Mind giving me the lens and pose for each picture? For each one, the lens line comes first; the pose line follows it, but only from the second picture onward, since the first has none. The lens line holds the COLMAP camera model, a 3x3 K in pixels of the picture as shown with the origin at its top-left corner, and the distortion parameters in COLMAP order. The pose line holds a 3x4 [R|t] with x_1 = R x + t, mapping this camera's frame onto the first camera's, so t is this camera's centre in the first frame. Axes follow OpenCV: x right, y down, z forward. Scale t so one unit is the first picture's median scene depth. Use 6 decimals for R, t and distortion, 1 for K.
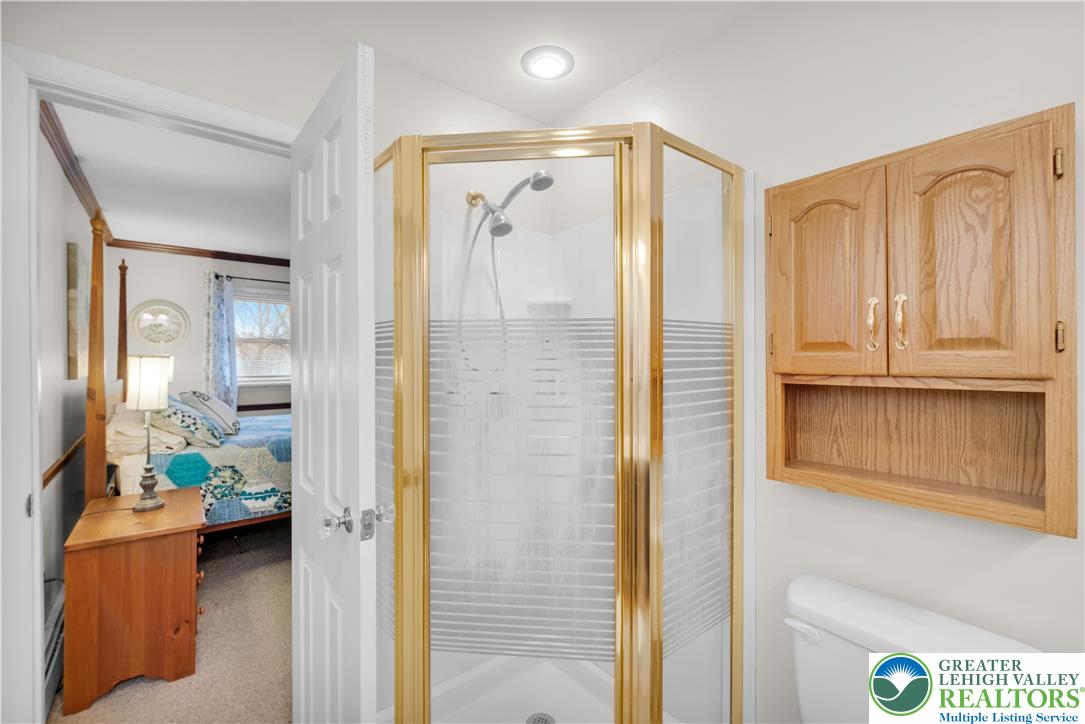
lens RADIAL K [[468.9, 0, 541.7], [0, 468.9, 354.9], [0, 0, 1]] dist [0.003965, -0.001466]
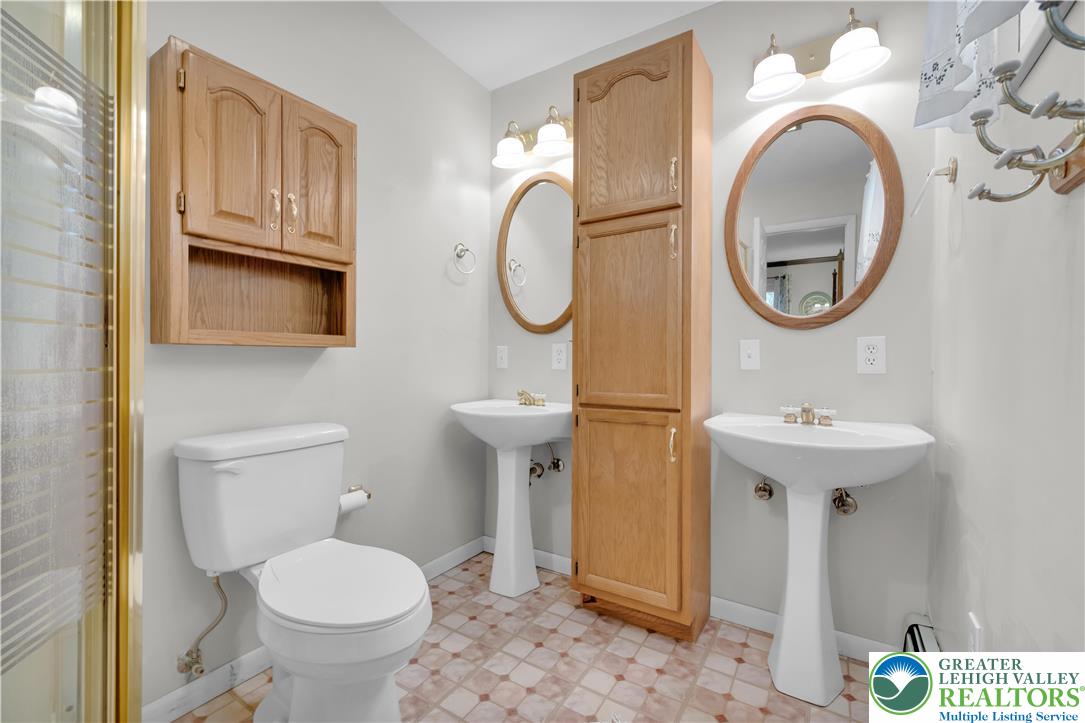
lens RADIAL K [[468.9, 0, 539.0], [0, 468.9, 361.9], [0, 0, 1]] dist [0.003965, -0.001466]
pose [[-0.330992, 0.002047, 0.943631, -0.757898], [0.004025, 0.999992, -0.000758, 0.354166], [-0.943625, 0.003548, -0.330997, 0.714992]]
